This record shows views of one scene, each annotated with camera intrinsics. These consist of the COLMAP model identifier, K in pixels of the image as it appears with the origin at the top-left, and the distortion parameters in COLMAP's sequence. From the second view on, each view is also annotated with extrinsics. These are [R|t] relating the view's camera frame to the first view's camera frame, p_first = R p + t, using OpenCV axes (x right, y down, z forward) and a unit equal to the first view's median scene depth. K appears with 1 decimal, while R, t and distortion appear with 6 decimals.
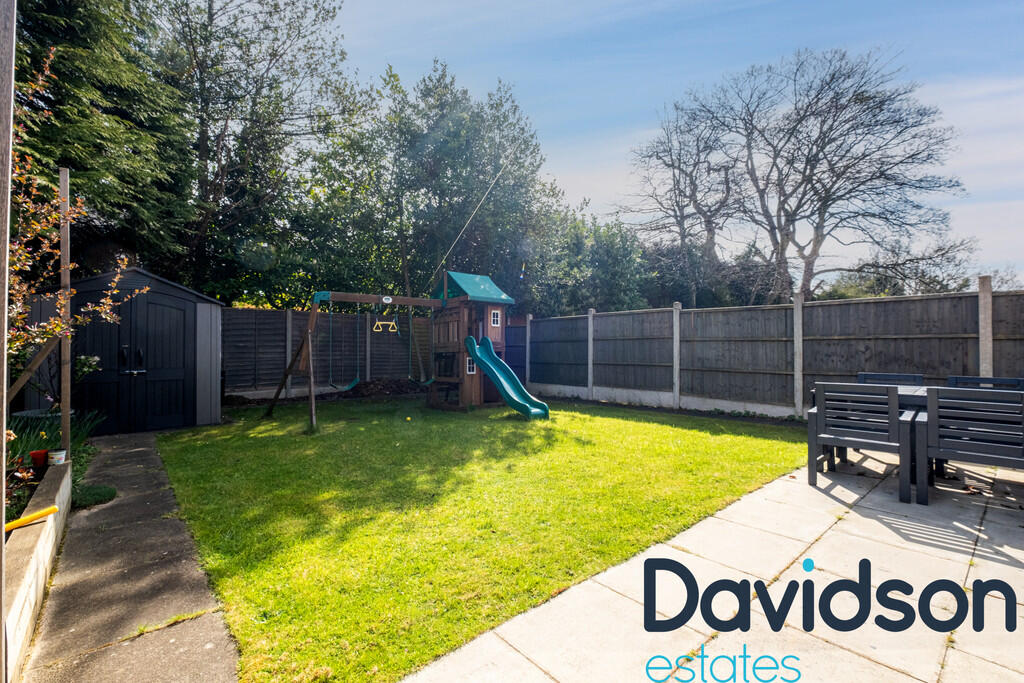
lens RADIAL K [[457.8, 0, 512.0], [0, 457.8, 341.5], [0, 0, 1]] dist [-0.001284, -0.000284]
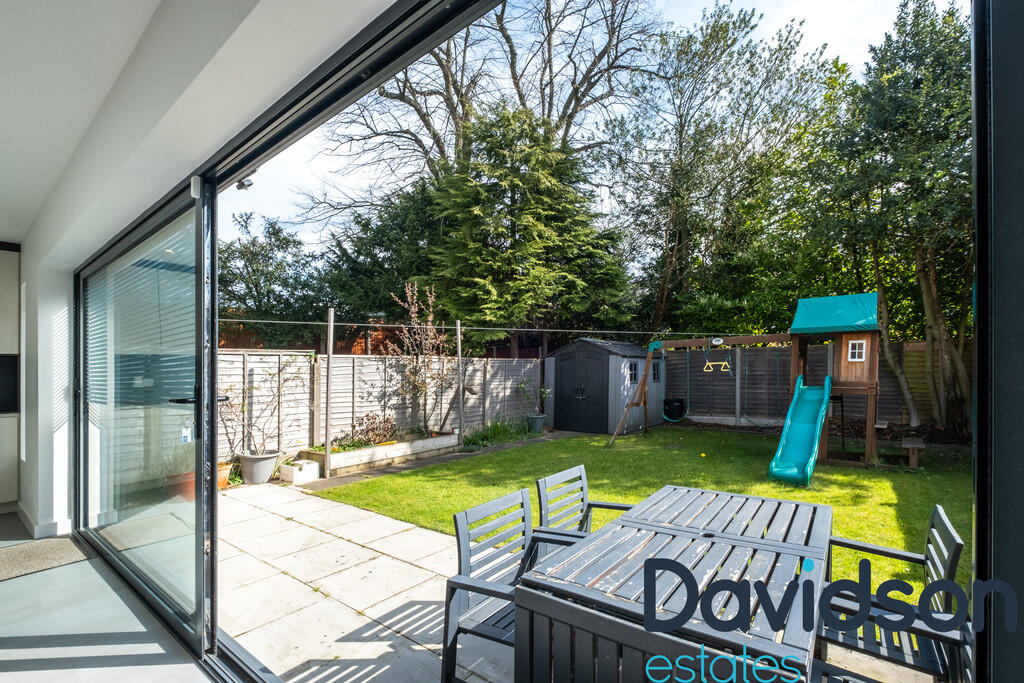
lens RADIAL K [[440.0, 0, 513.3], [0, 440.0, 369.3], [0, 0, 1]] dist [-0.000427, -0.000088]
pose [[0.192514, -0.006767, -0.981271, 1.340027], [0.025317, 0.999678, -0.001927, -0.077266], [0.980968, -0.024472, 0.192624, 0.721298]]
